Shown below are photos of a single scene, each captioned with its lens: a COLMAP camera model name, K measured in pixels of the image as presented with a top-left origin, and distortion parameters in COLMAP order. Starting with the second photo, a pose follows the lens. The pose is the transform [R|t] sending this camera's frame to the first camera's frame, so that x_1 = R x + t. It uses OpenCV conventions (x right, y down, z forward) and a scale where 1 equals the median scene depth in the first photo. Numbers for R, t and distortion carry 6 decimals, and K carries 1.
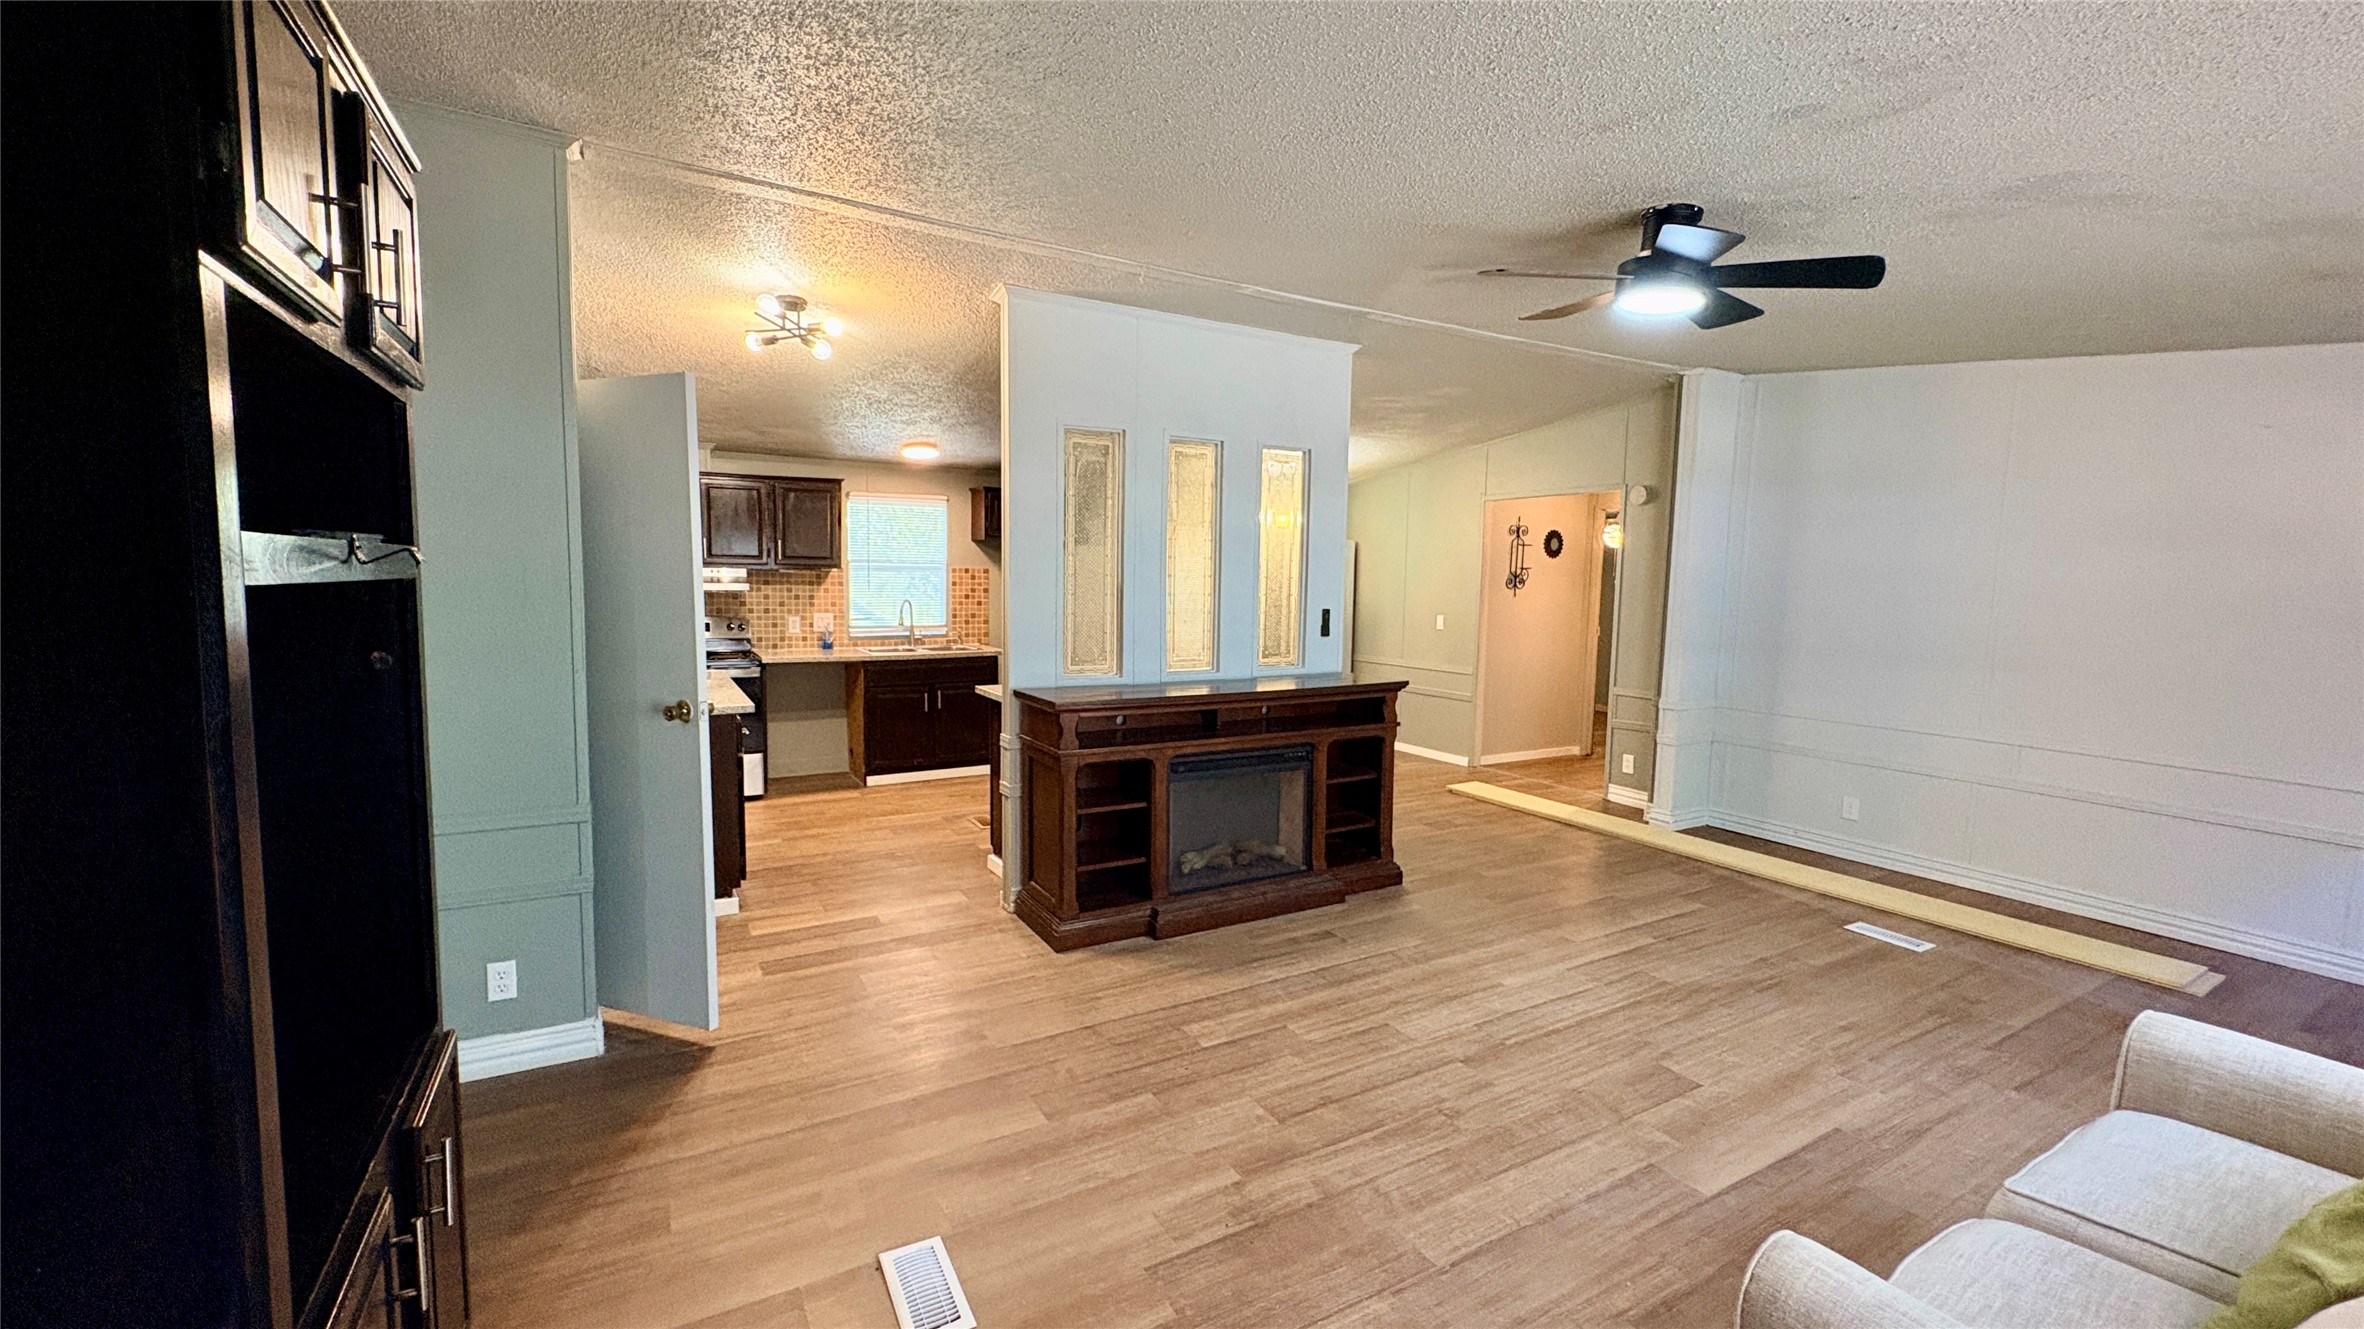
lens RADIAL K [[941.9, 0, 1184.7], [0, 941.9, 668.4], [0, 0, 1]] dist [-0.000033, 0.000320]
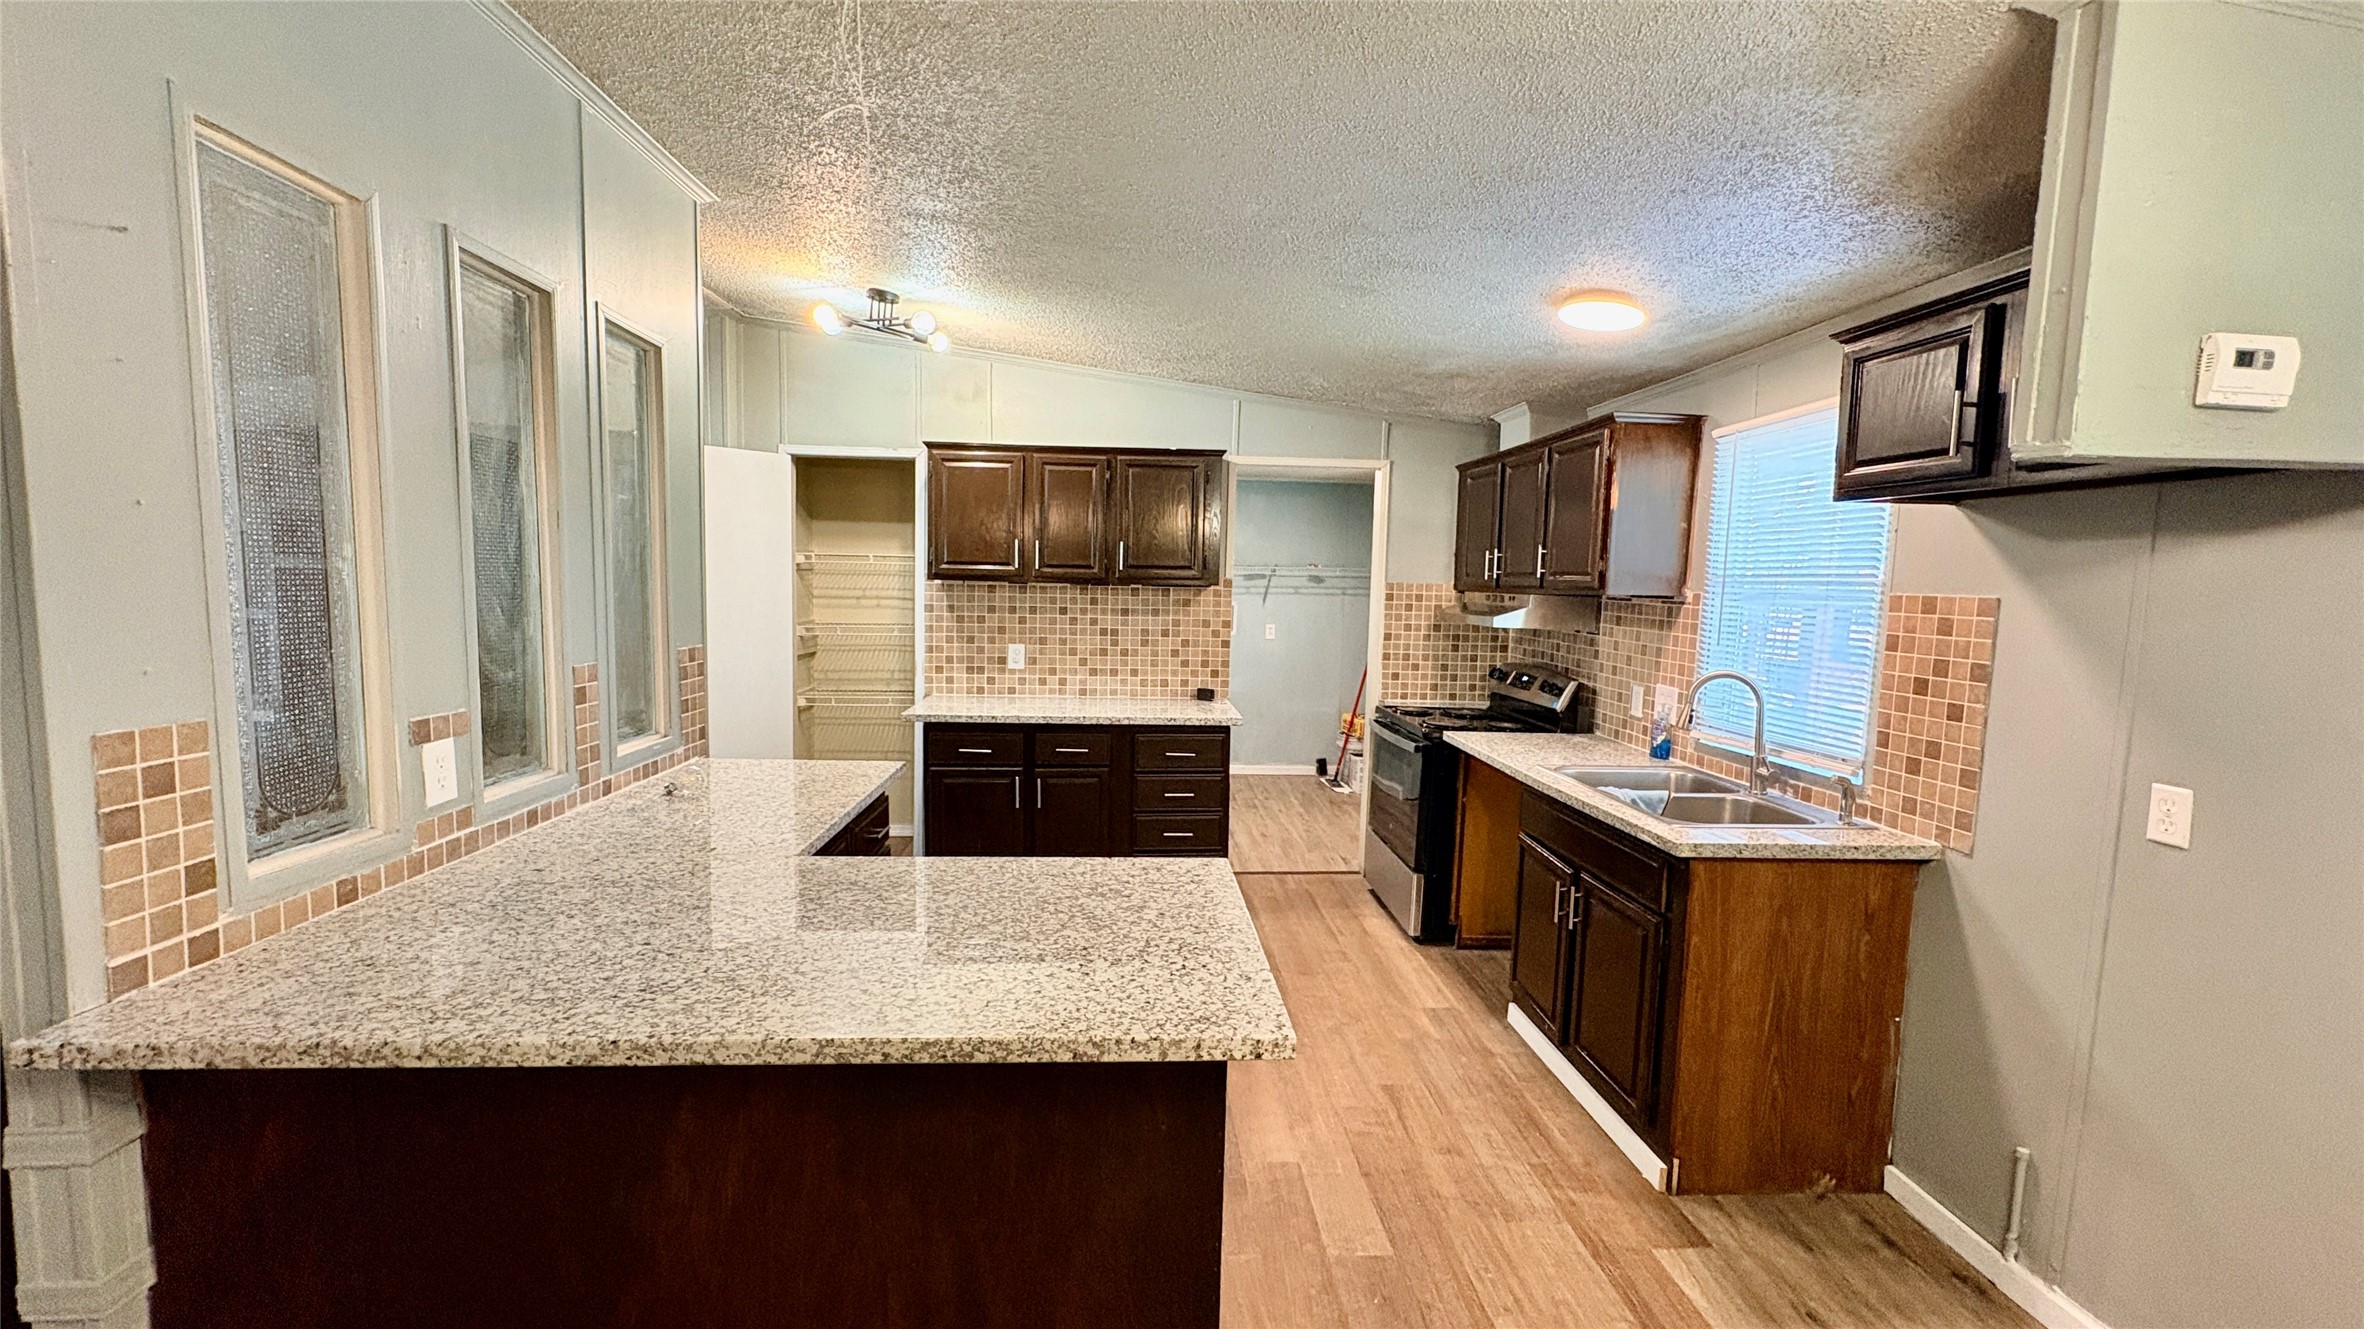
lens RADIAL K [[941.9, 0, 1184.1], [0, 941.9, 663.2], [0, 0, 1]] dist [-0.000033, 0.000320]
pose [[-0.450710, 0.052252, -0.891140, 0.250924], [-0.118382, 0.985969, 0.117686, -0.141458], [0.884786, 0.158537, -0.438201, 1.419206]]
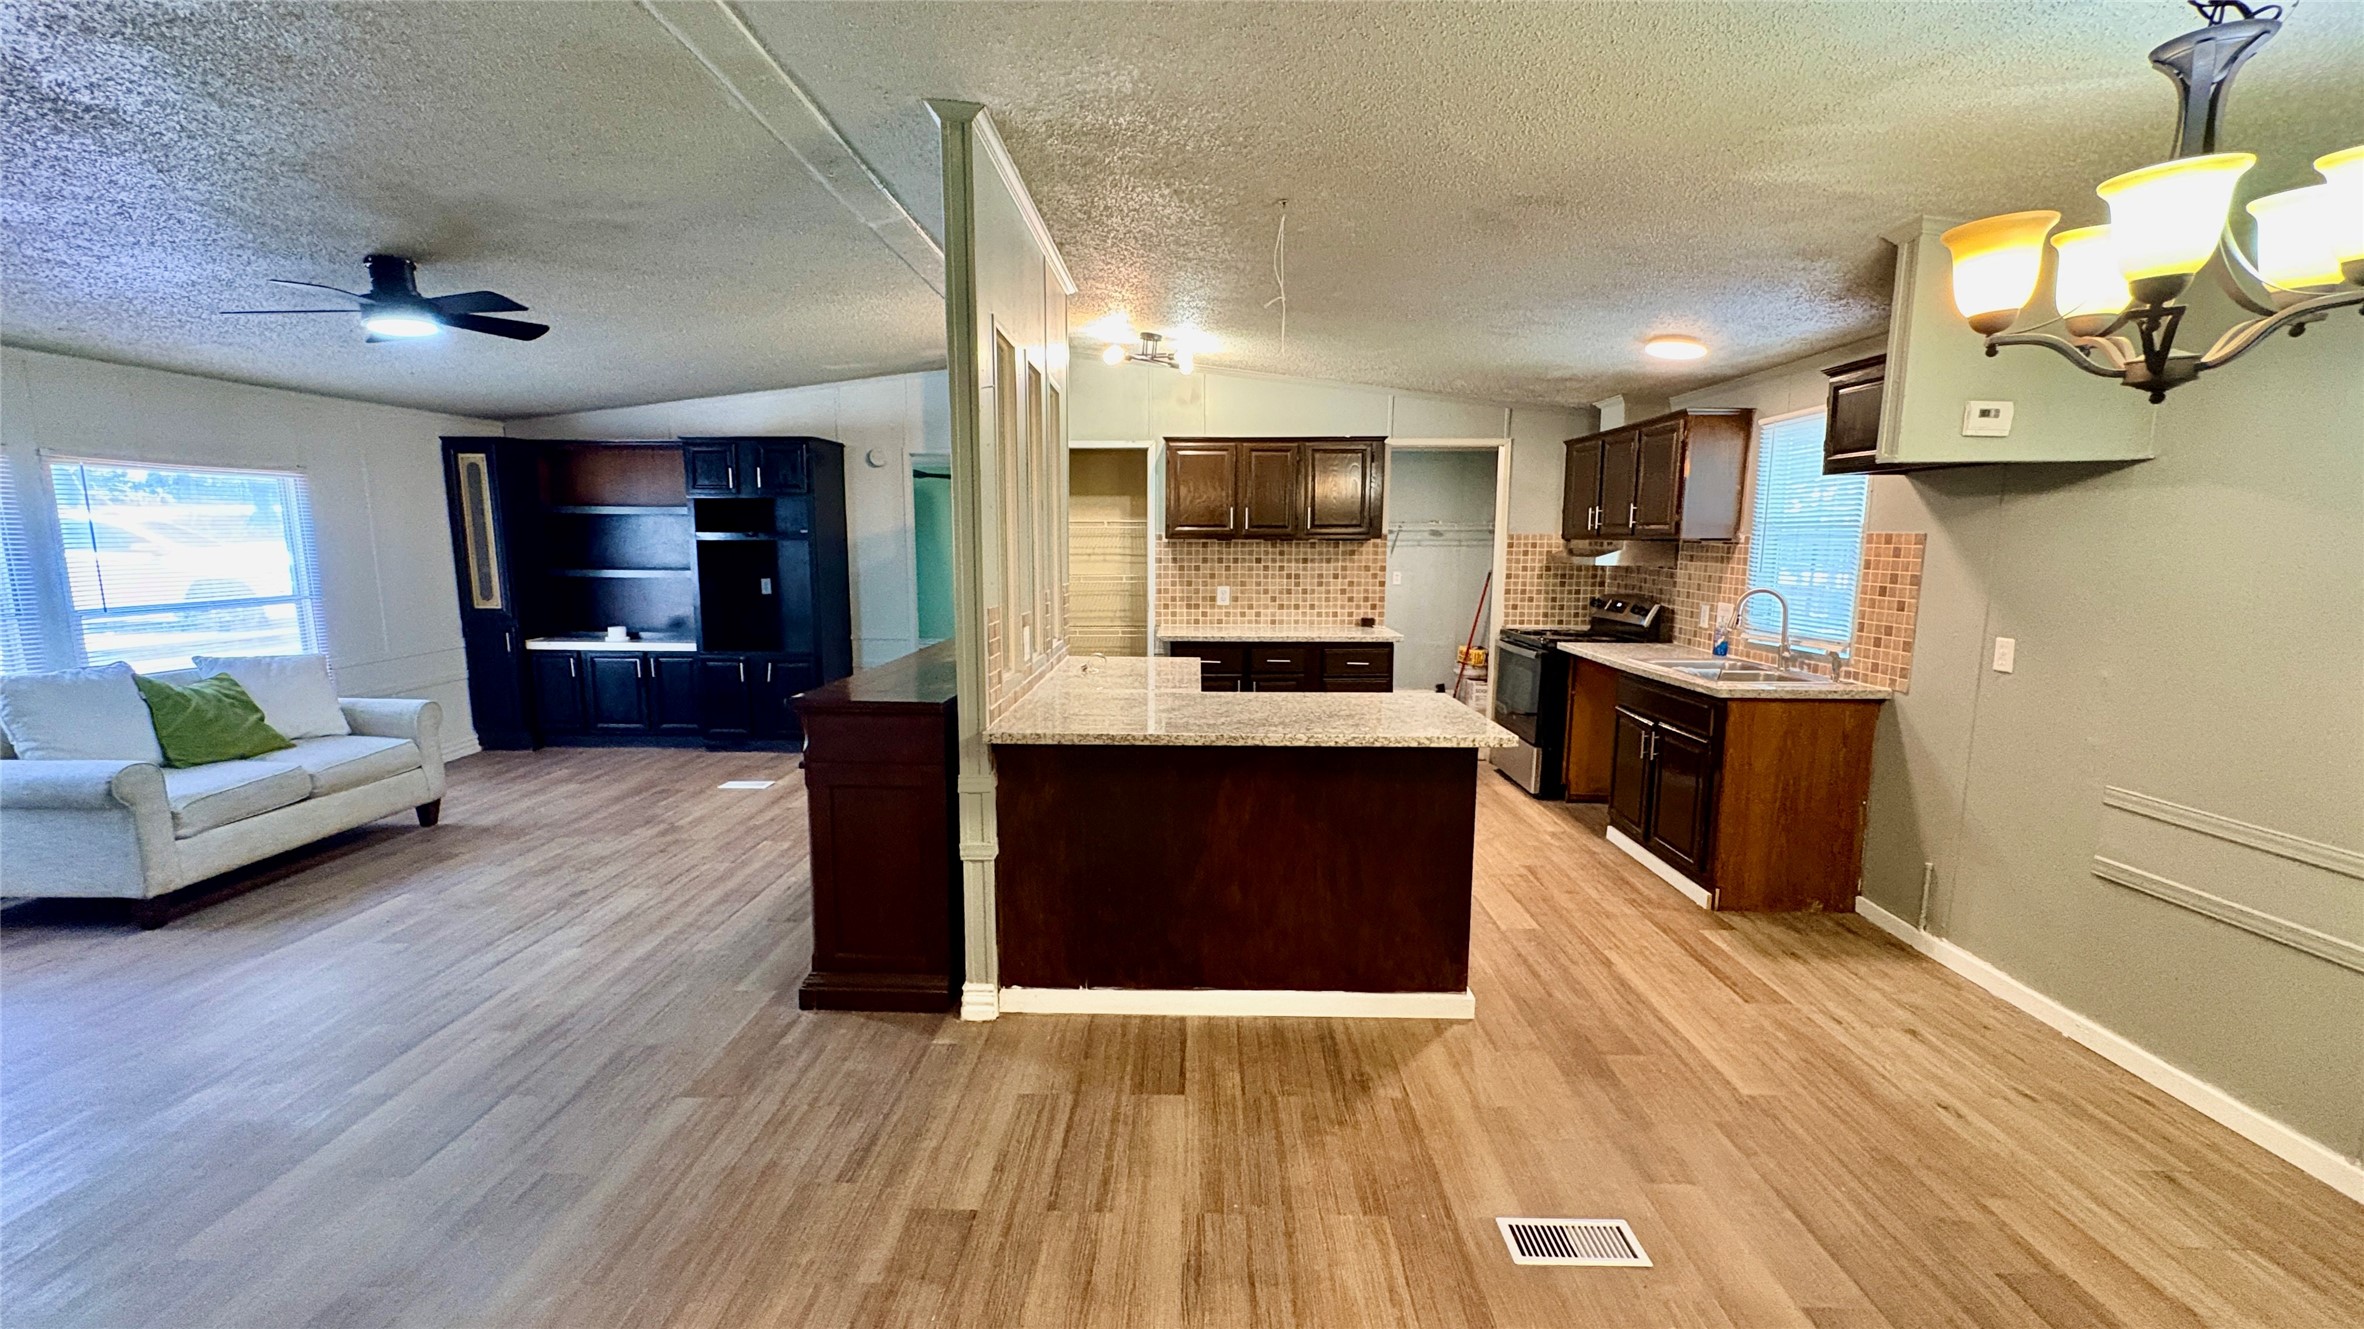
lens RADIAL K [[941.9, 0, 1181.3], [0, 941.9, 663.8], [0, 0, 1]] dist [-0.000033, 0.000320]
pose [[-0.521239, 0.095685, -0.848030, 0.600049], [-0.094708, 0.981071, 0.168908, -0.134721], [0.848139, 0.168357, -0.502310, 1.455807]]
